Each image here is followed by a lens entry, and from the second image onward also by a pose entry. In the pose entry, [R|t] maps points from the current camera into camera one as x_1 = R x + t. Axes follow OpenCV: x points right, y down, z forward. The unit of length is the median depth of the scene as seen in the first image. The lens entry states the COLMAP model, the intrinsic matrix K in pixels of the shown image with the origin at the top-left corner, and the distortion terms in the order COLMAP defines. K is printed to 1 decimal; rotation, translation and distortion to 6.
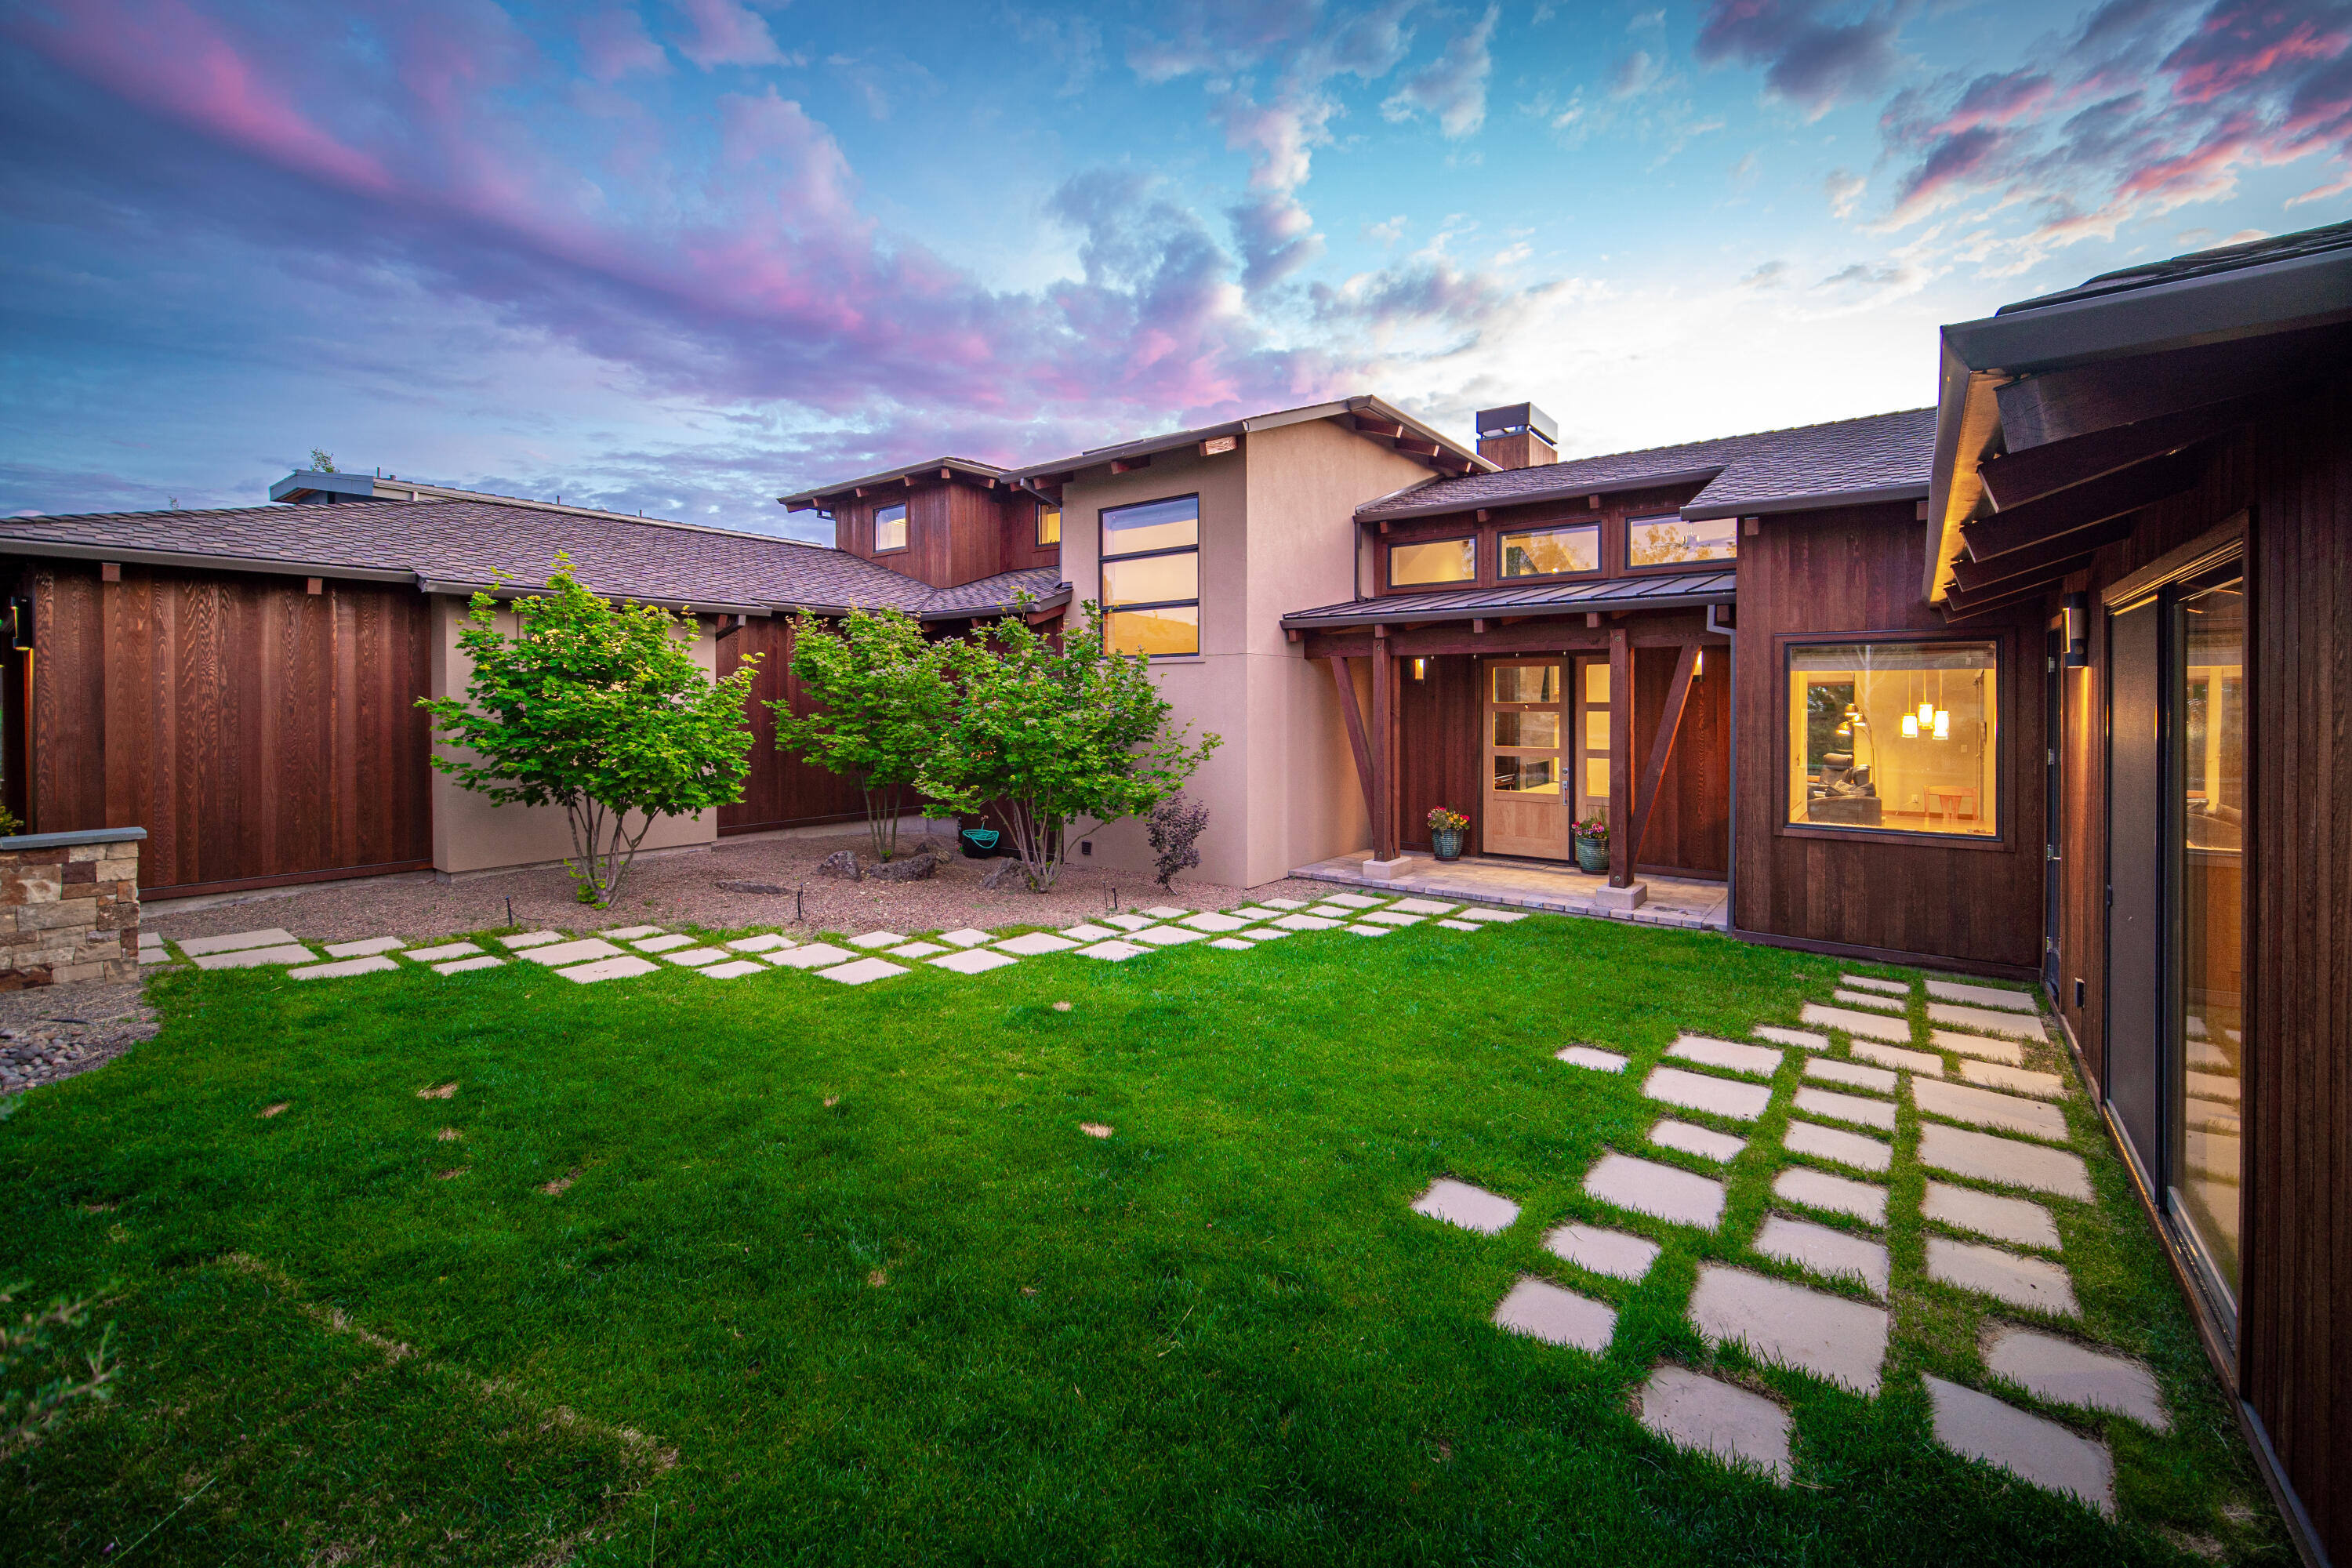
lens RADIAL K [[955.9, 0, 1173.2], [0, 955.9, 704.2], [0, 0, 1]] dist [0.000978, 0.000031]
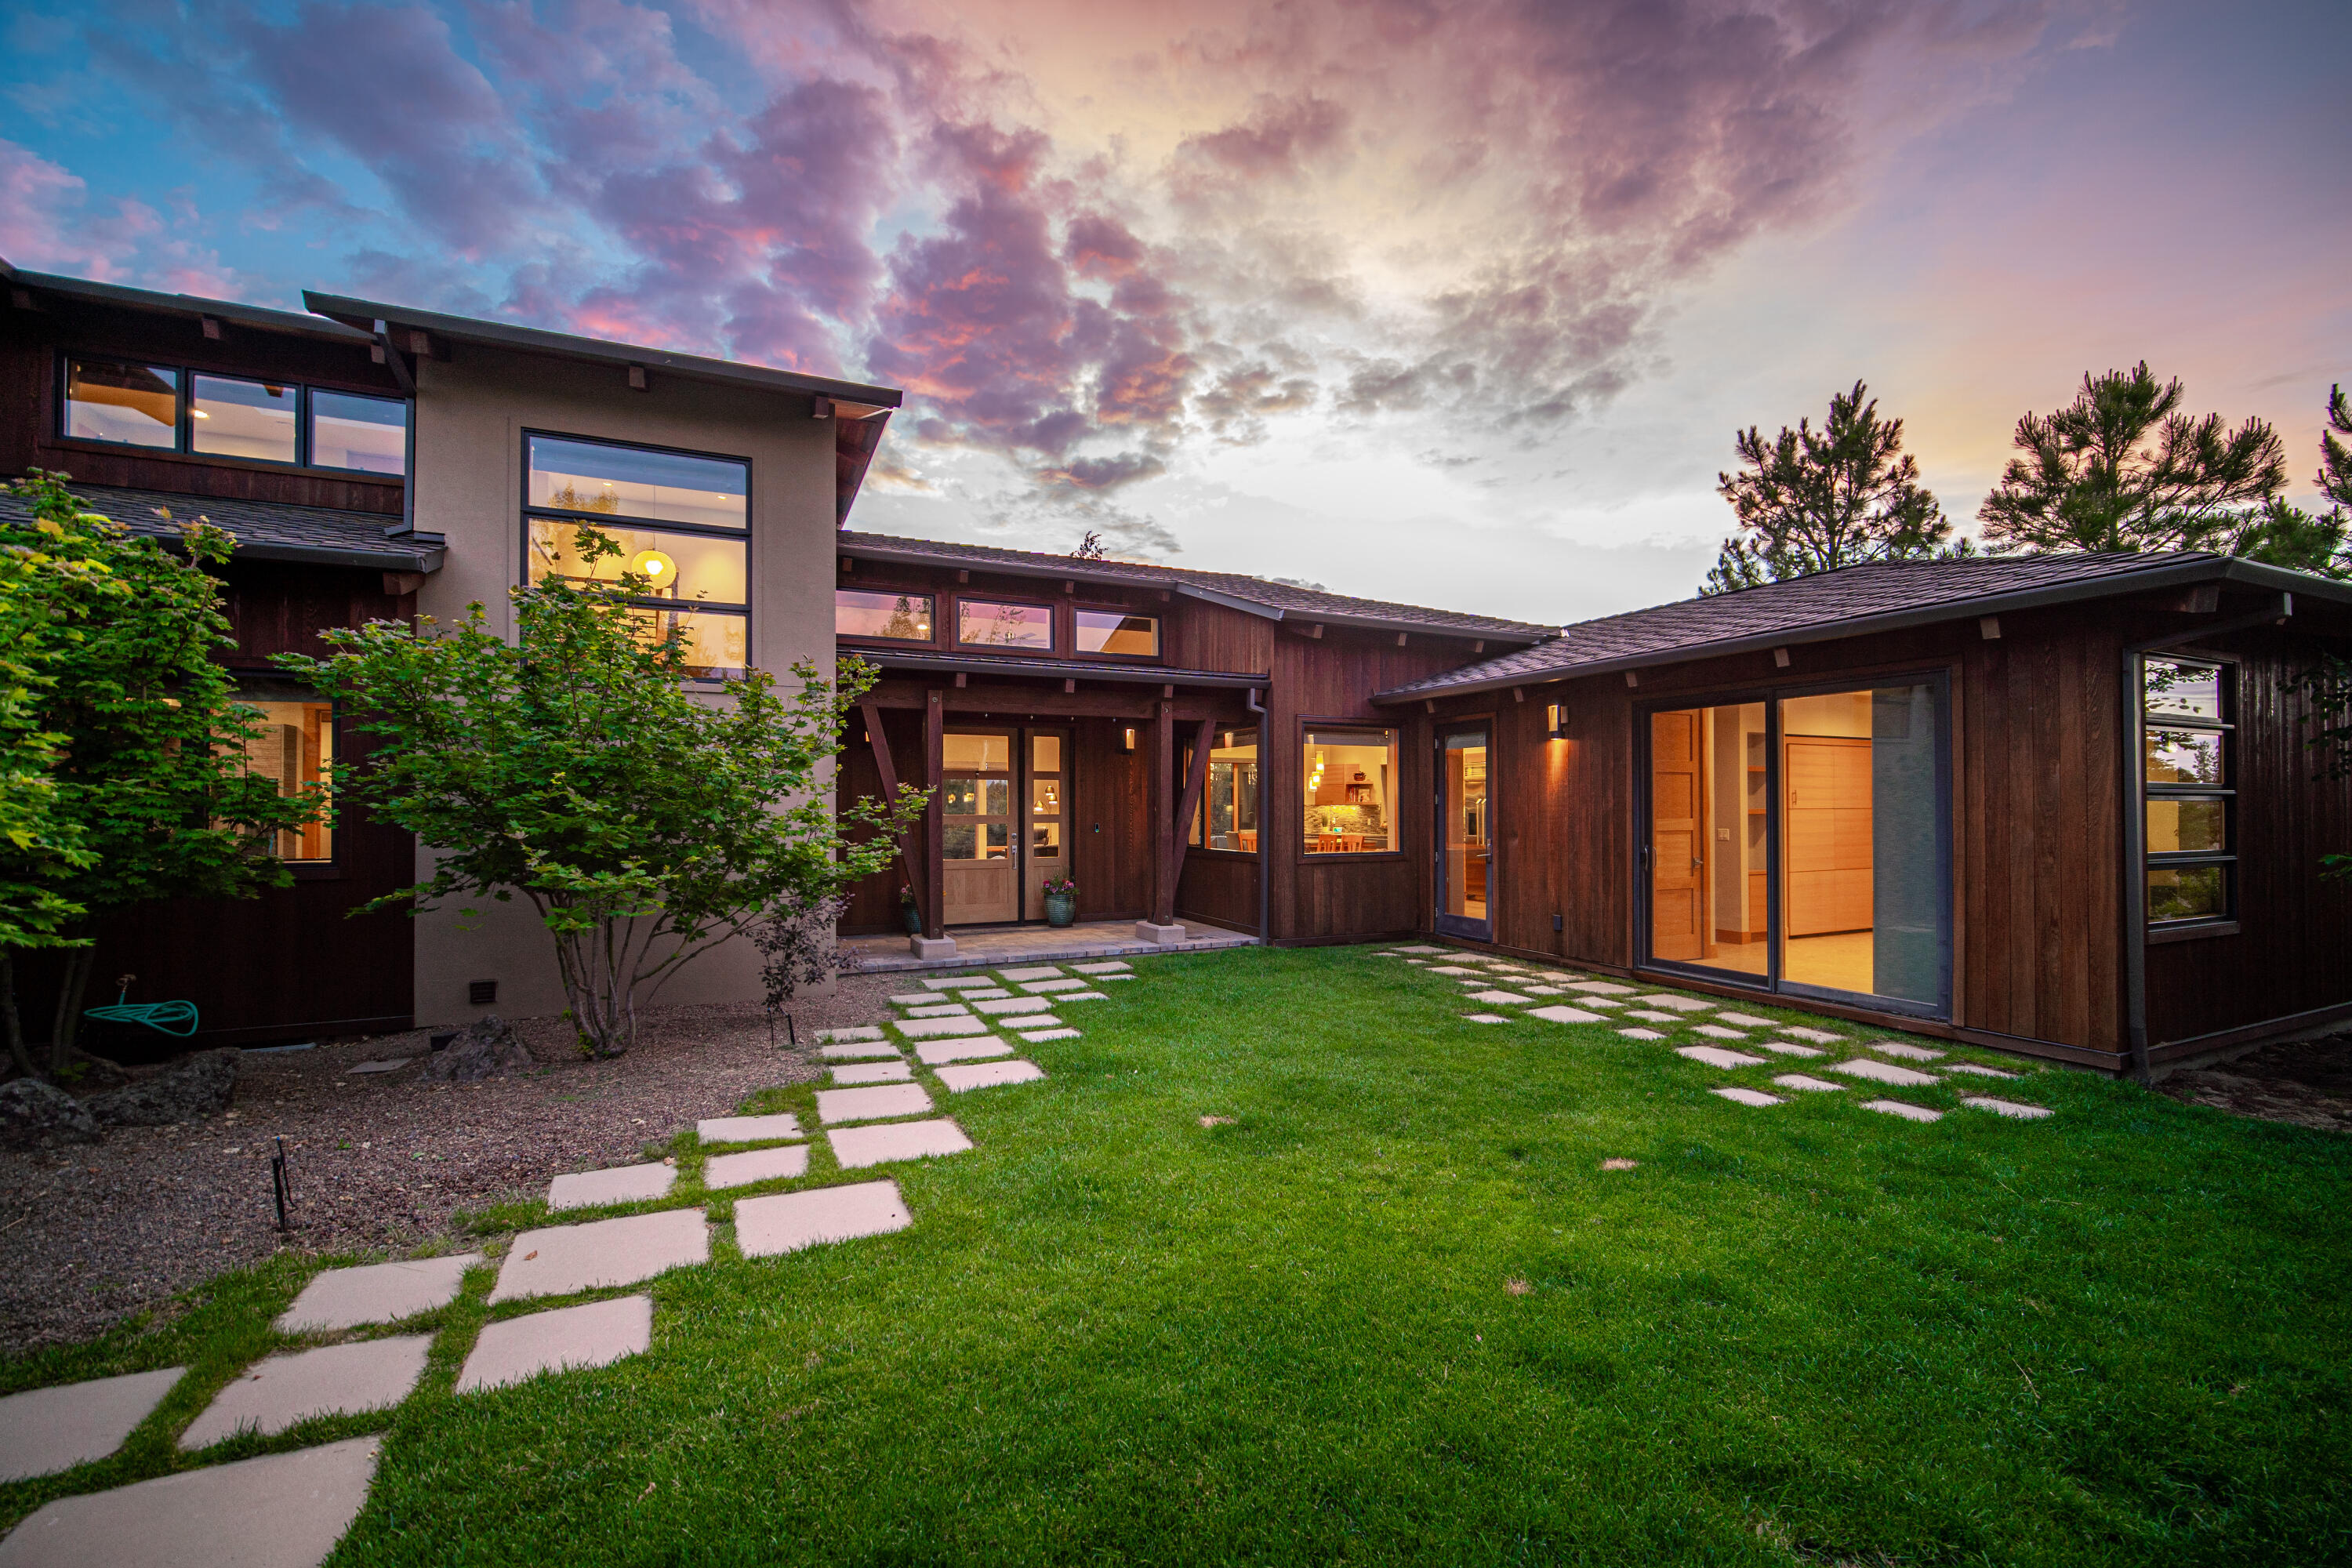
lens RADIAL K [[929.8, 0, 1173.9], [0, 929.8, 808.0], [0, 0, 1]] dist [0.000703, 0.000039]
pose [[0.466273, -0.002676, 0.884637, -0.440964], [0.000960, 0.999996, 0.002519, 0.039347], [-0.884640, -0.000325, 0.466274, 0.392097]]
